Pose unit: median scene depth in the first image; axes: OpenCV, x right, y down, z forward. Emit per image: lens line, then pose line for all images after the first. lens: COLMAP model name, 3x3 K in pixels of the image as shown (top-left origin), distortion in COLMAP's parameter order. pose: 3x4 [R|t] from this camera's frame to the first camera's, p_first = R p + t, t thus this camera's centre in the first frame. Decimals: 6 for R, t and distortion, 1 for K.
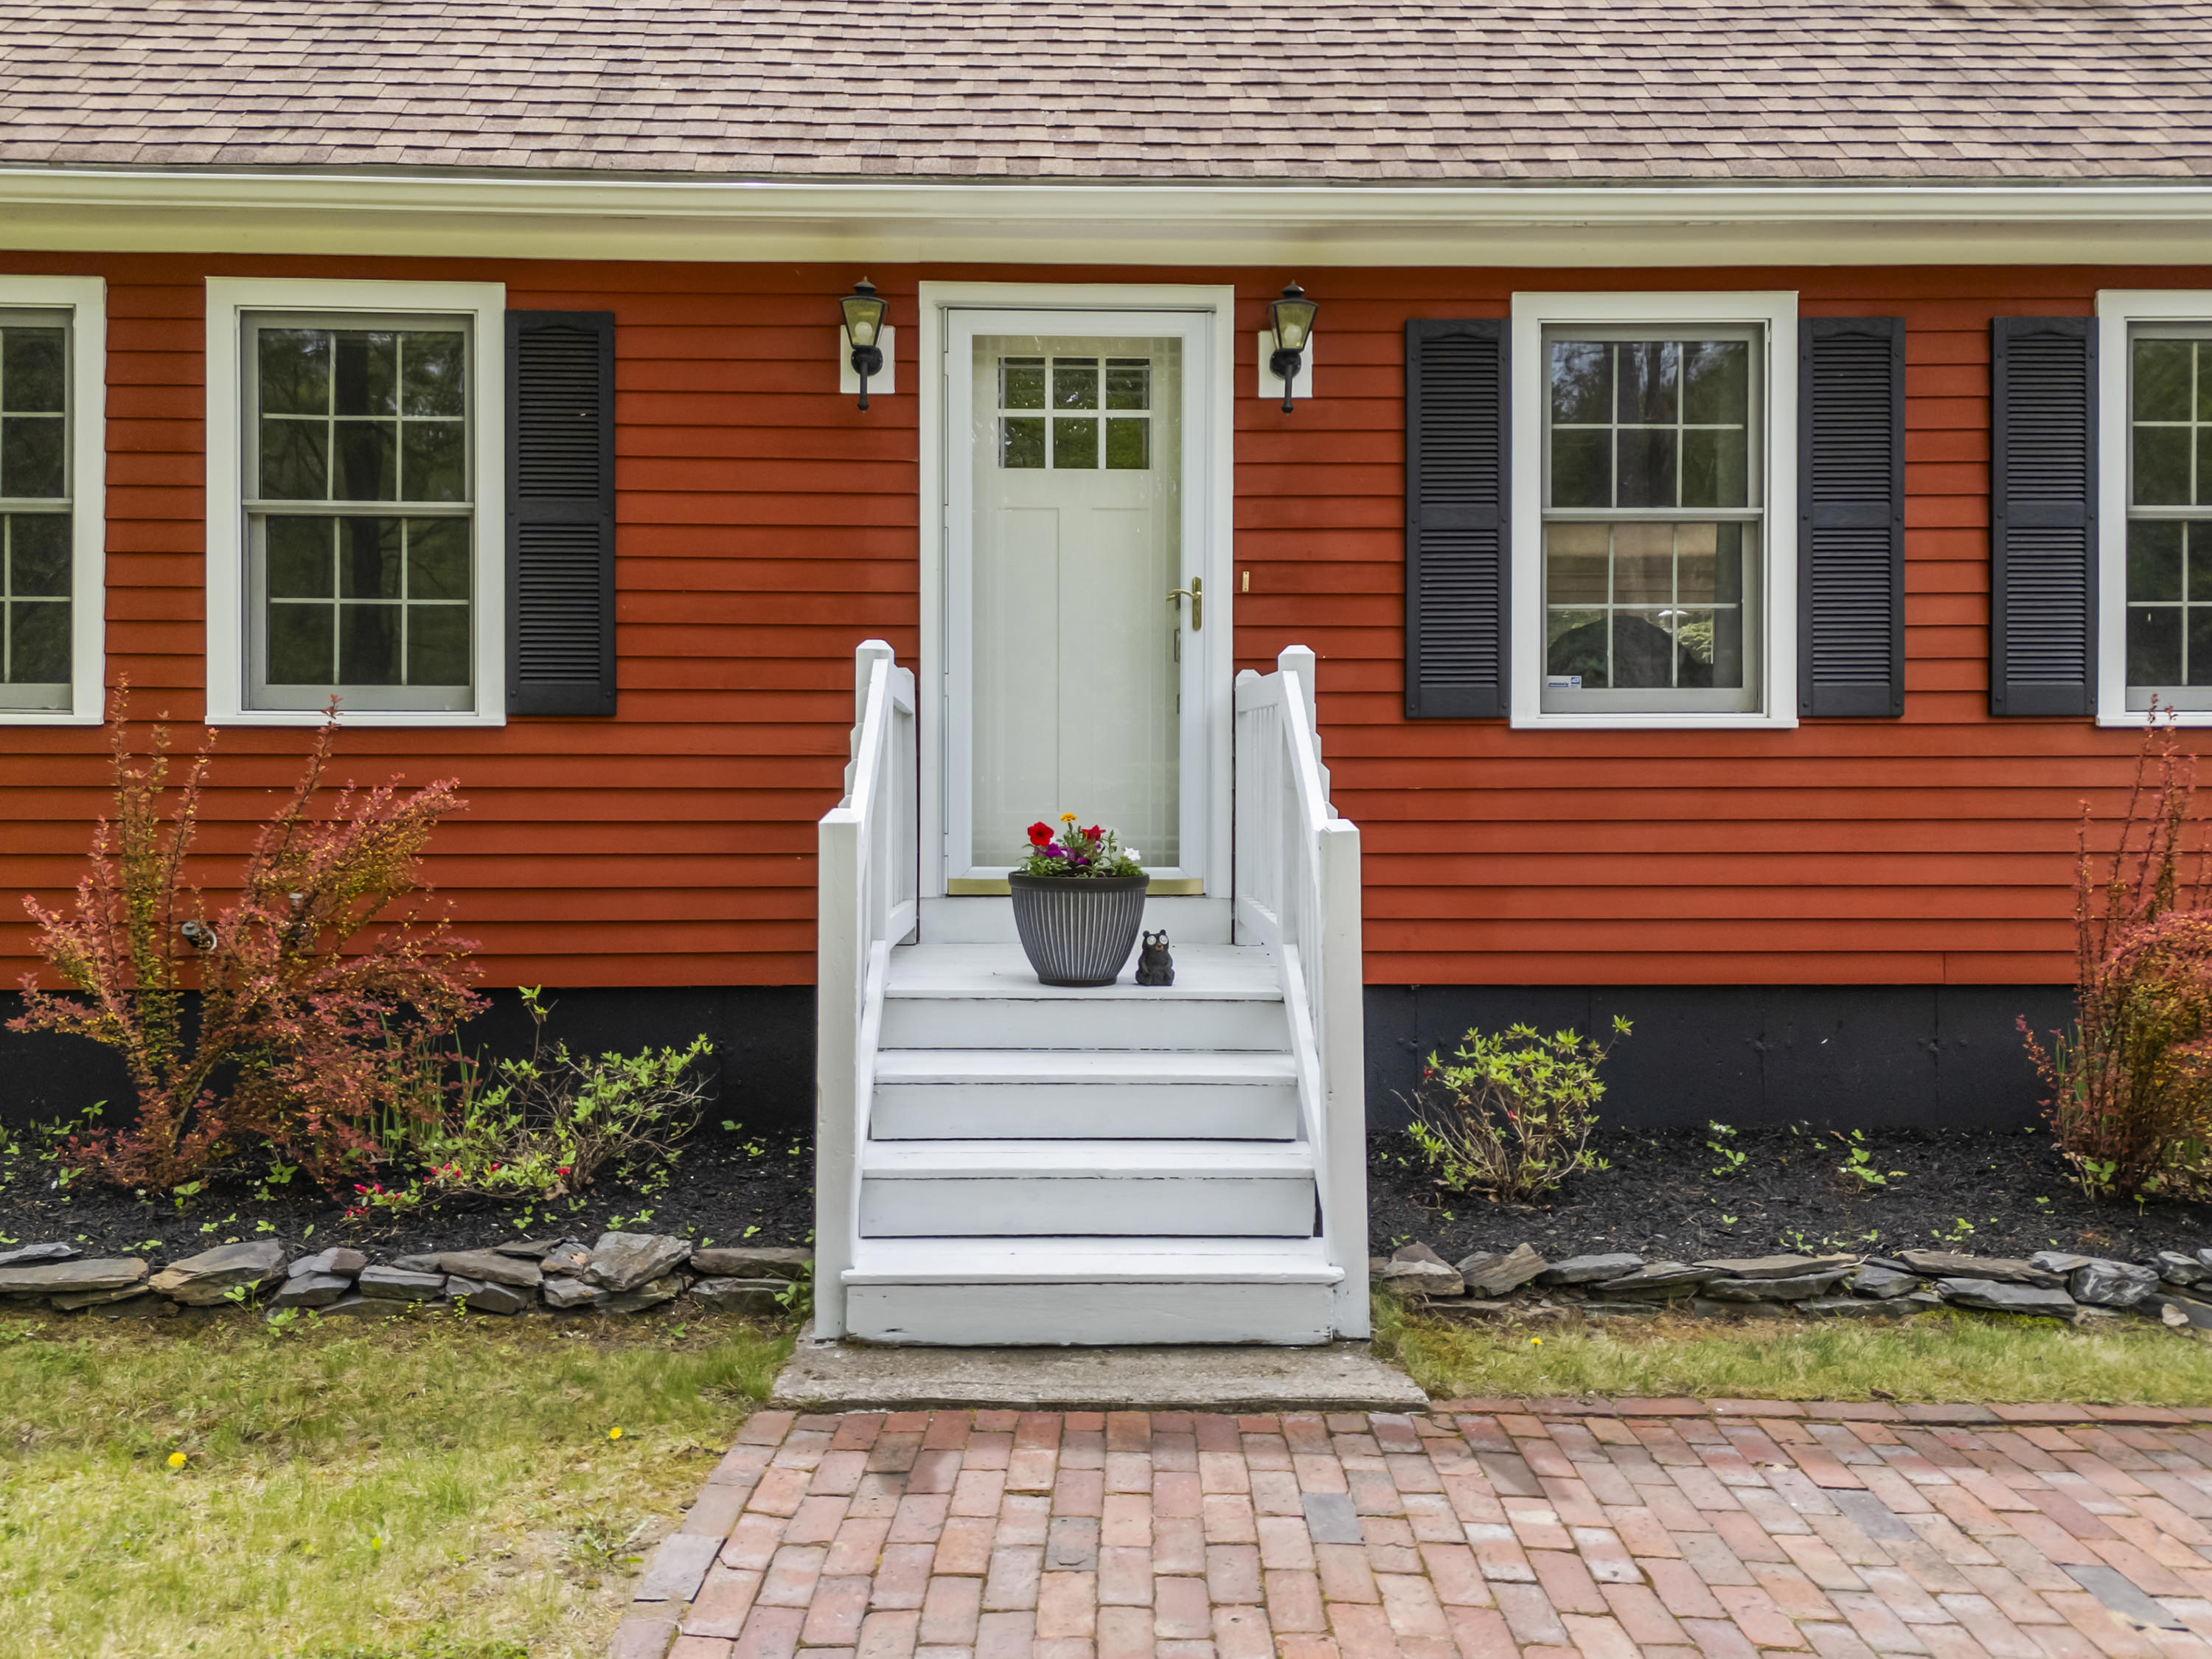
lens RADIAL K [[1679.3, 0, 1106.0], [0, 1679.3, 829.5], [0, 0, 1]] dist [0.012154, 0.001144]
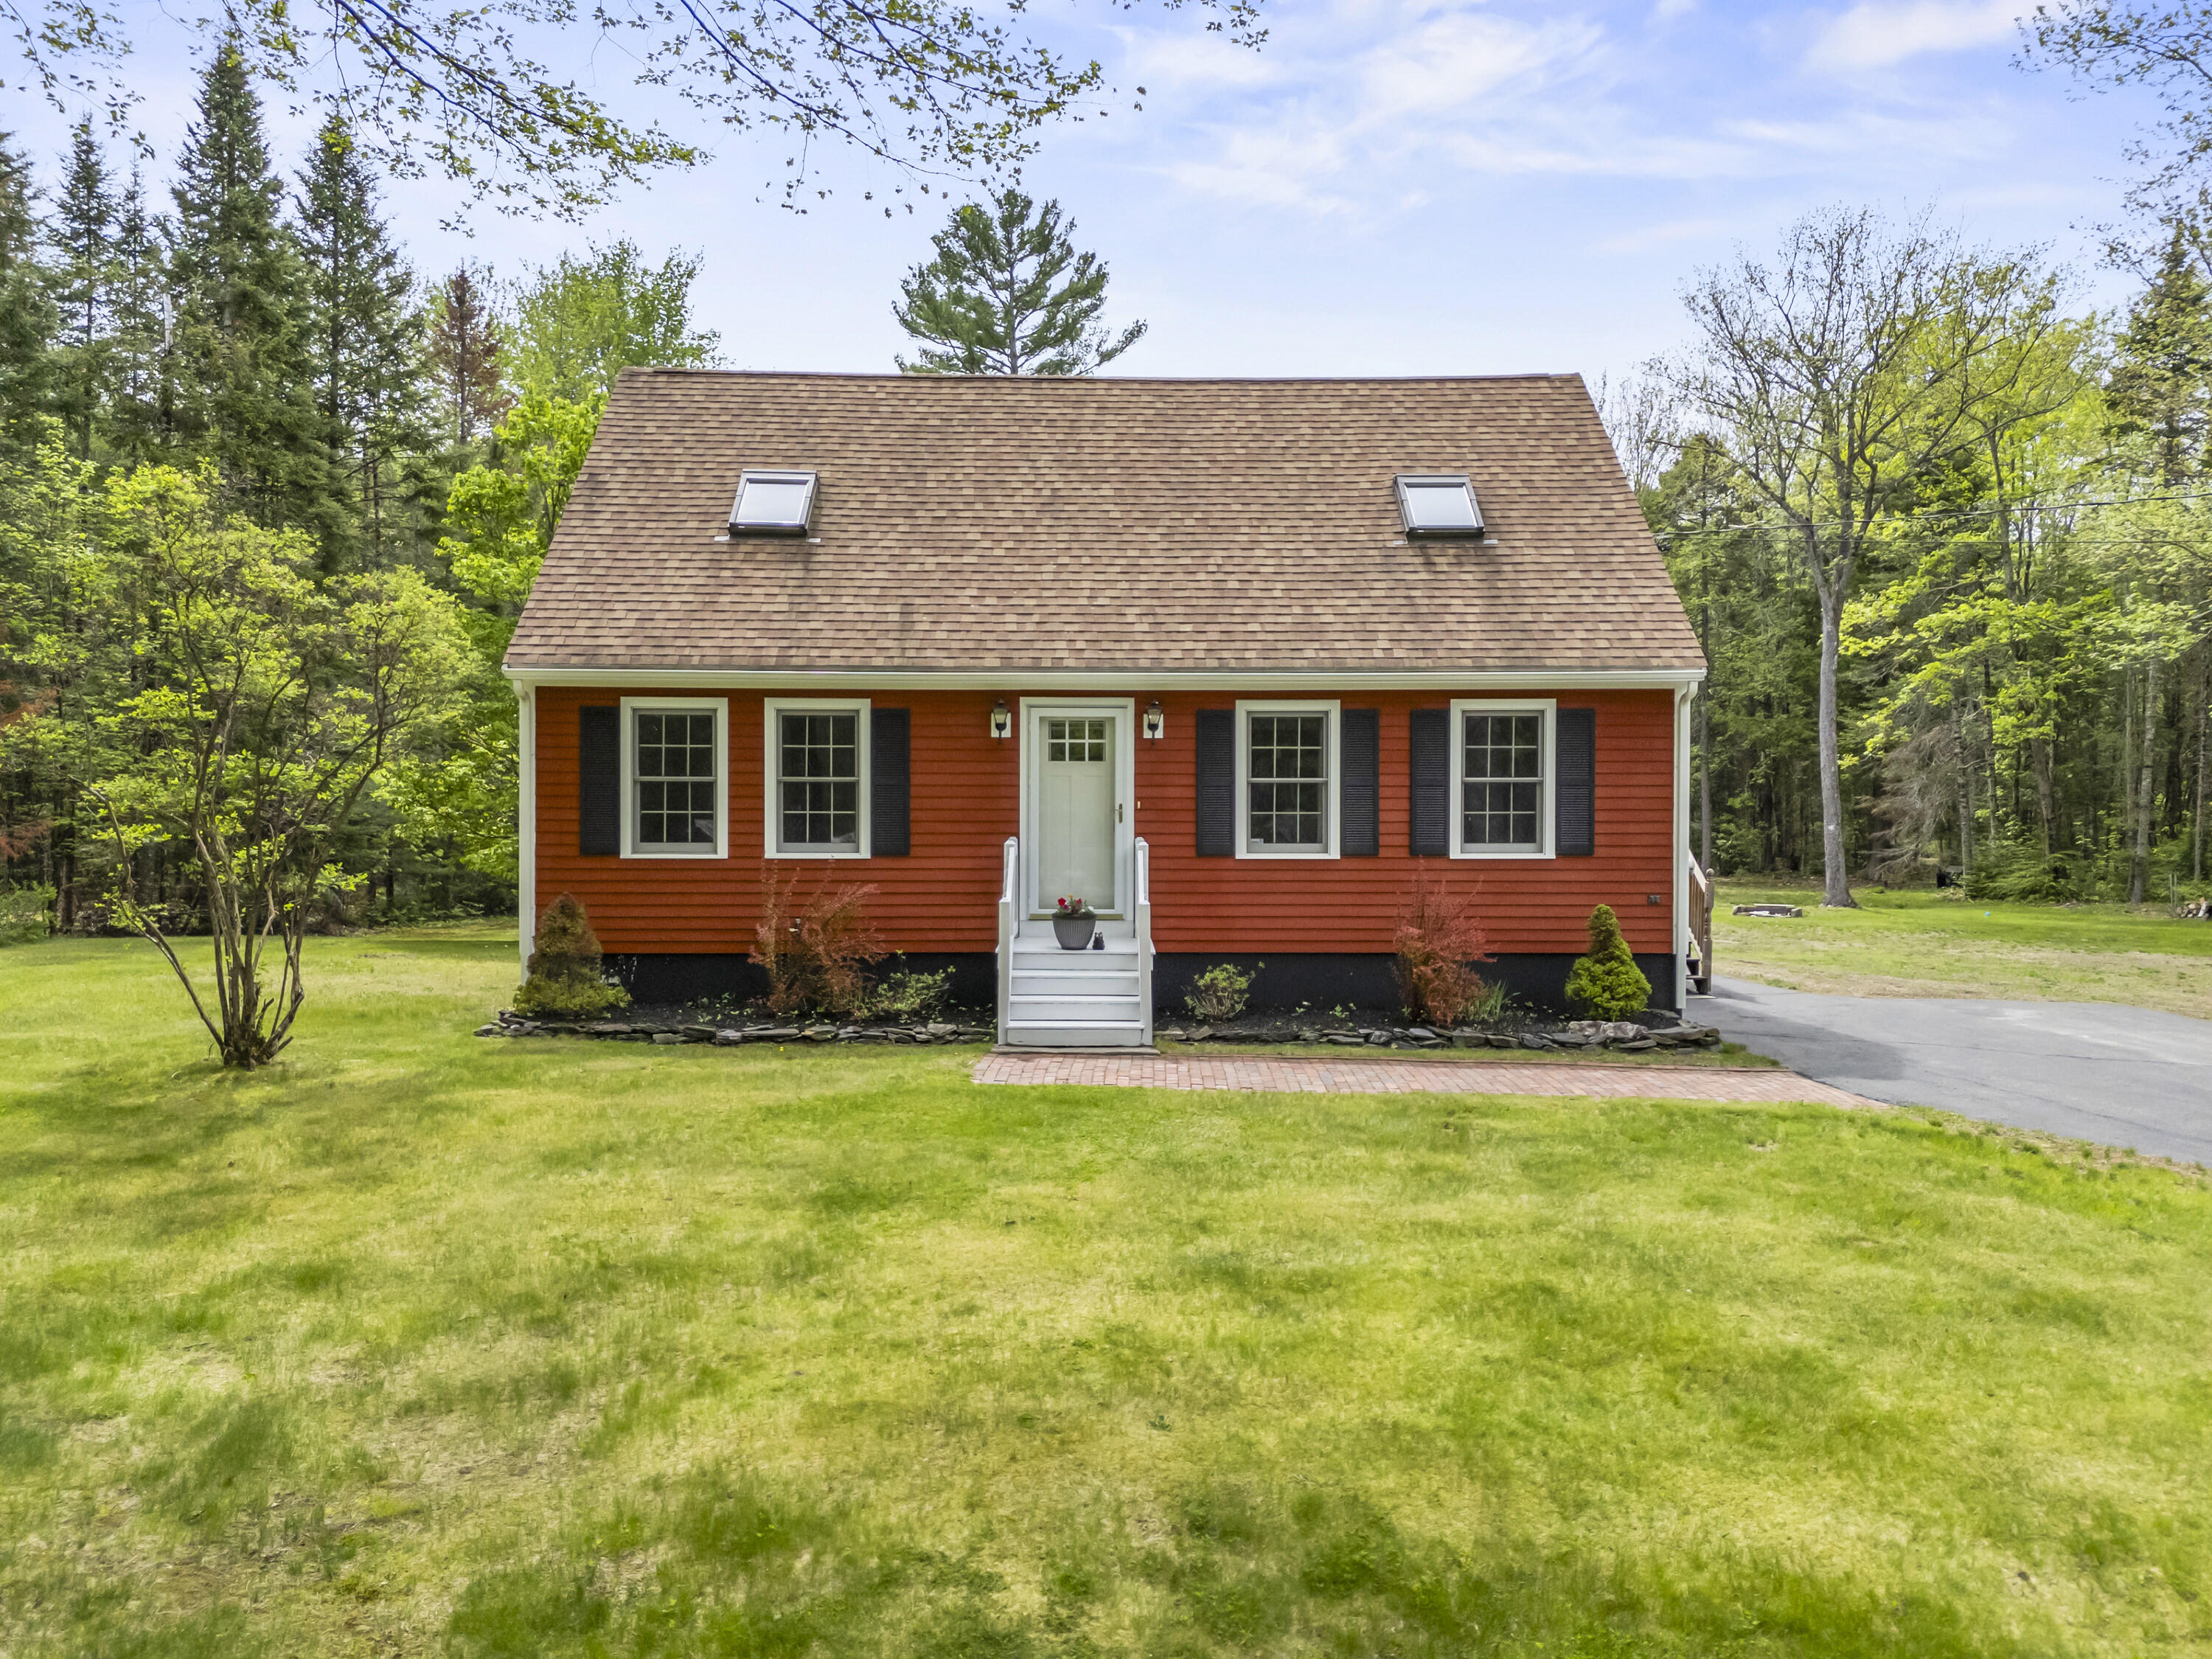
lens RADIAL K [[1663.0, 0, 1150.1], [0, 1663.0, 855.1], [0, 0, 1]] dist [0.088014, 0.000547]
pose [[0.999996, 0.002441, 0.001521, 0.099456], [-0.002462, 0.999897, 0.014160, -0.106089], [-0.001486, -0.014164, 0.999899, -1.739728]]
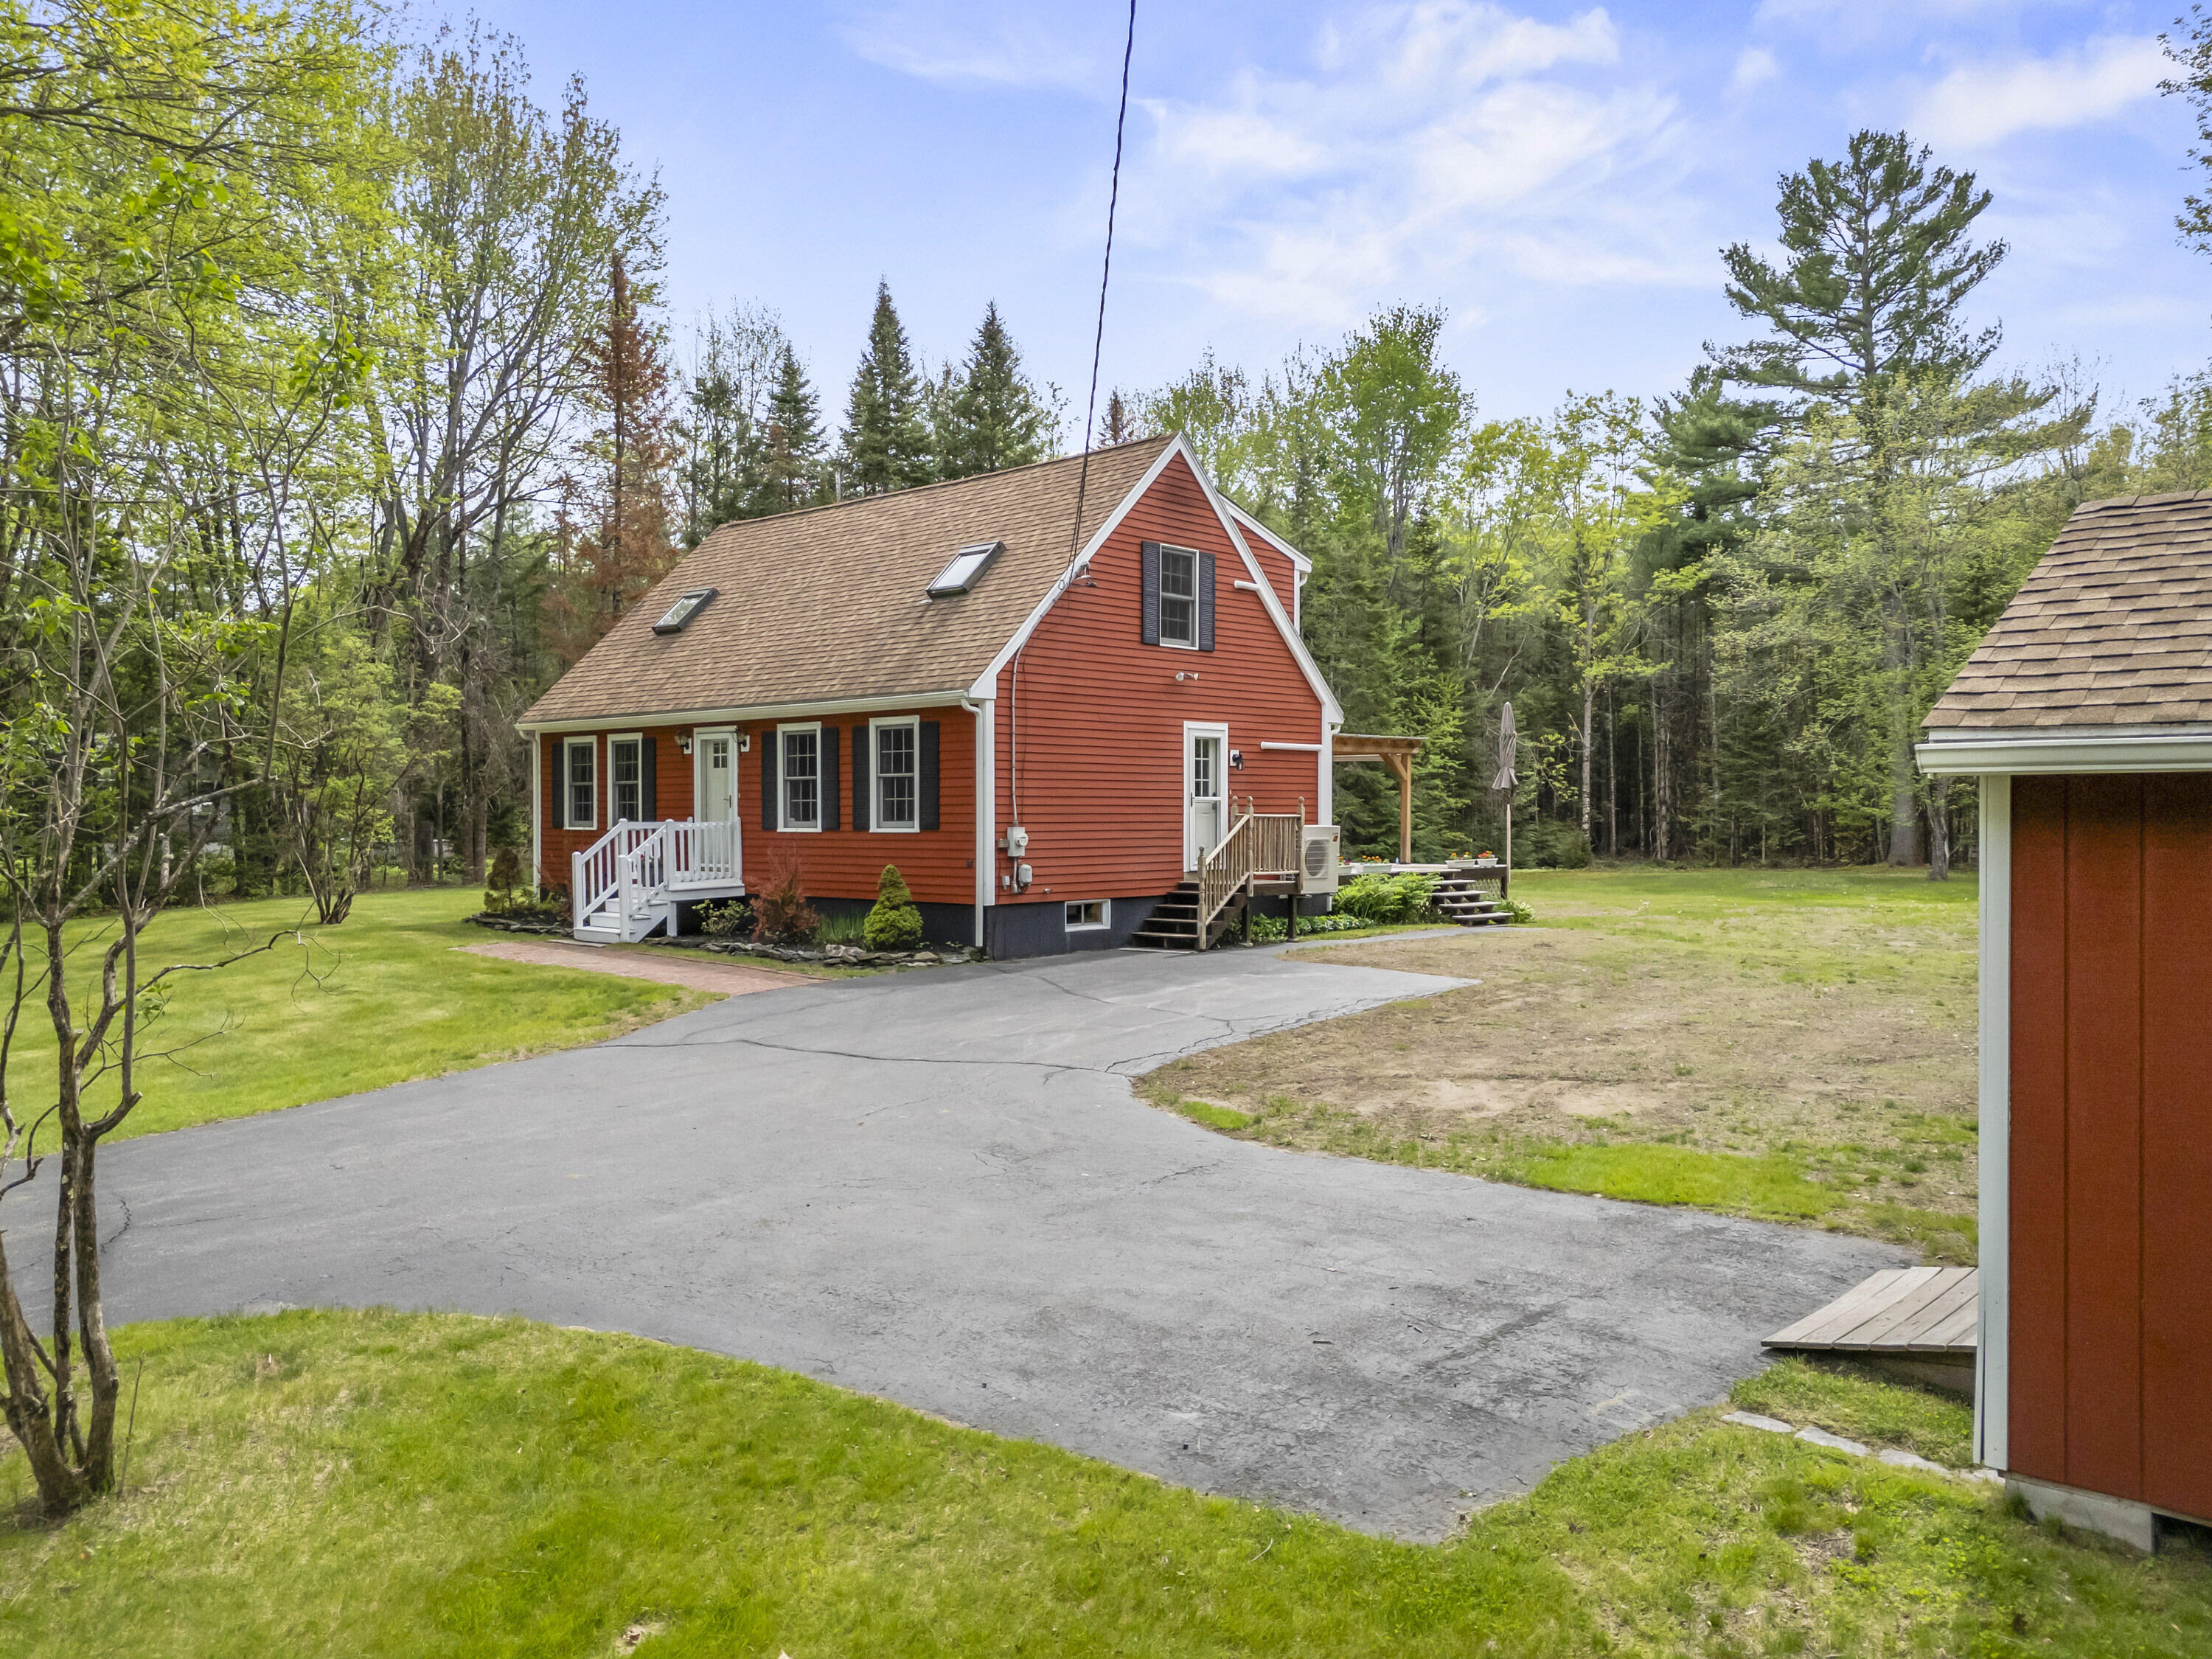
lens RADIAL K [[1679.3, 0, 1106.0], [0, 1679.3, 829.5], [0, 0, 1]] dist [0.012154, 0.001144]
pose [[0.737254, 0.005324, -0.675595, 3.645268], [0.001883, 0.999949, 0.009934, -0.104332], [0.675613, -0.008596, 0.737206, -1.479847]]
